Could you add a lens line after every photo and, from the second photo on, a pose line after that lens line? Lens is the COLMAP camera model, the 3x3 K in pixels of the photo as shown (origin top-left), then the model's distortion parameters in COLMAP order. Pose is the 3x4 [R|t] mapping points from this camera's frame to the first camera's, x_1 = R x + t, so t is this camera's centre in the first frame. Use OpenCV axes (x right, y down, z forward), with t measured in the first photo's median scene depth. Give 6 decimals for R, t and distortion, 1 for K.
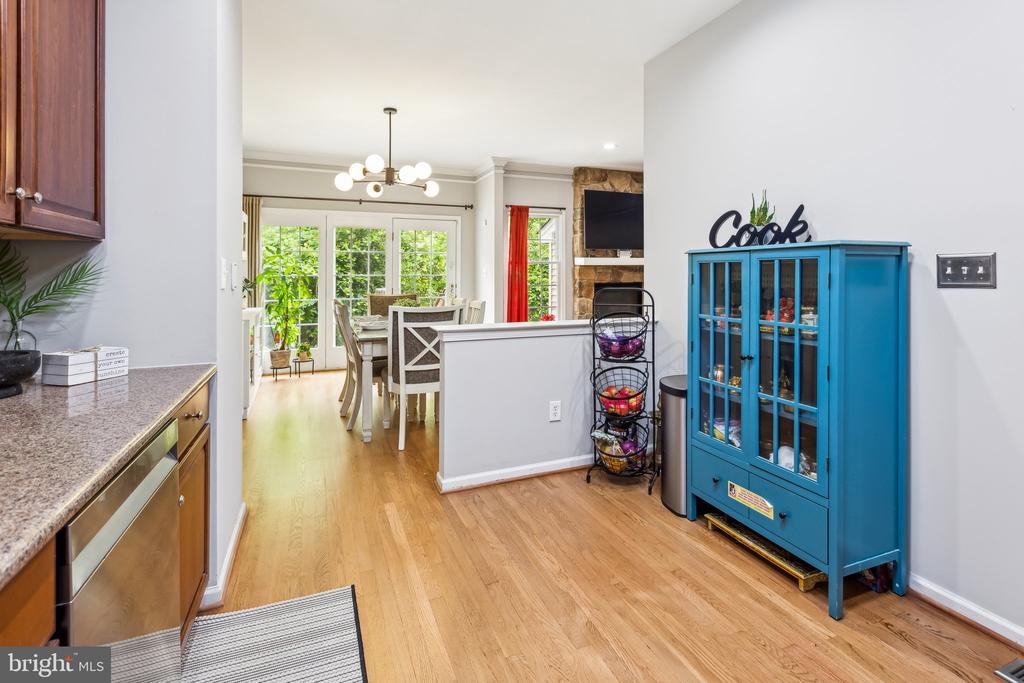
lens RADIAL K [[495.0, 0, 515.9], [0, 495.0, 270.5], [0, 0, 1]] dist [0.000058, 0.000089]
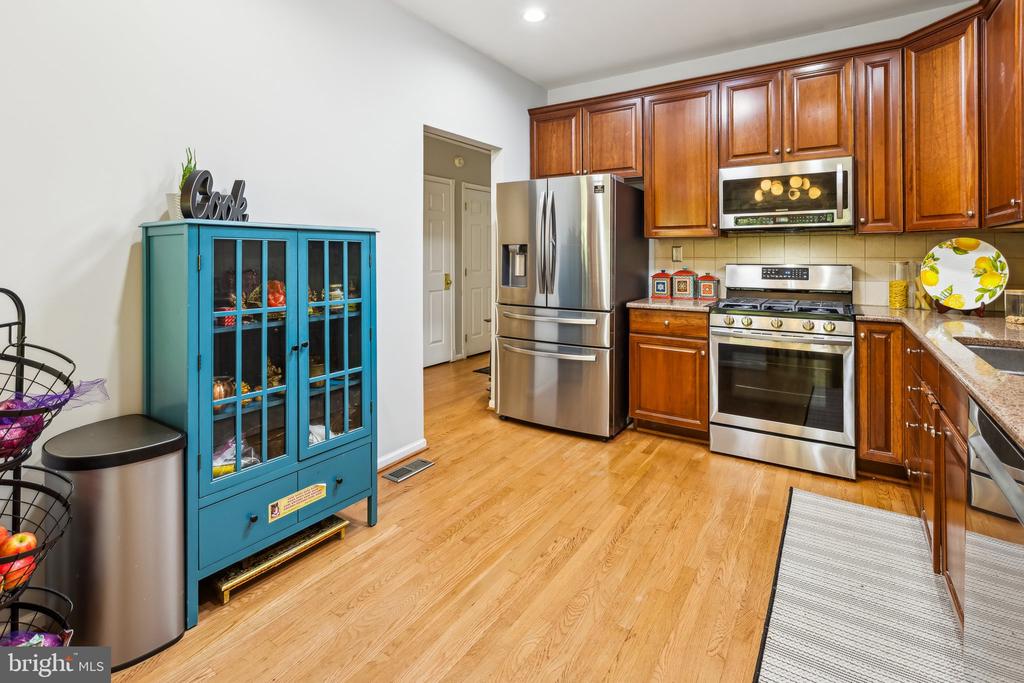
lens RADIAL K [[496.2, 0, 510.9], [0, 496.2, 258.8], [0, 0, 1]] dist [-0.000090, 0.000117]
pose [[-0.567114, 0.000189, 0.823639, -0.524366], [0.002079, 0.999997, 0.001202, 0.014639], [-0.823637, 0.002394, -0.567113, 1.231838]]
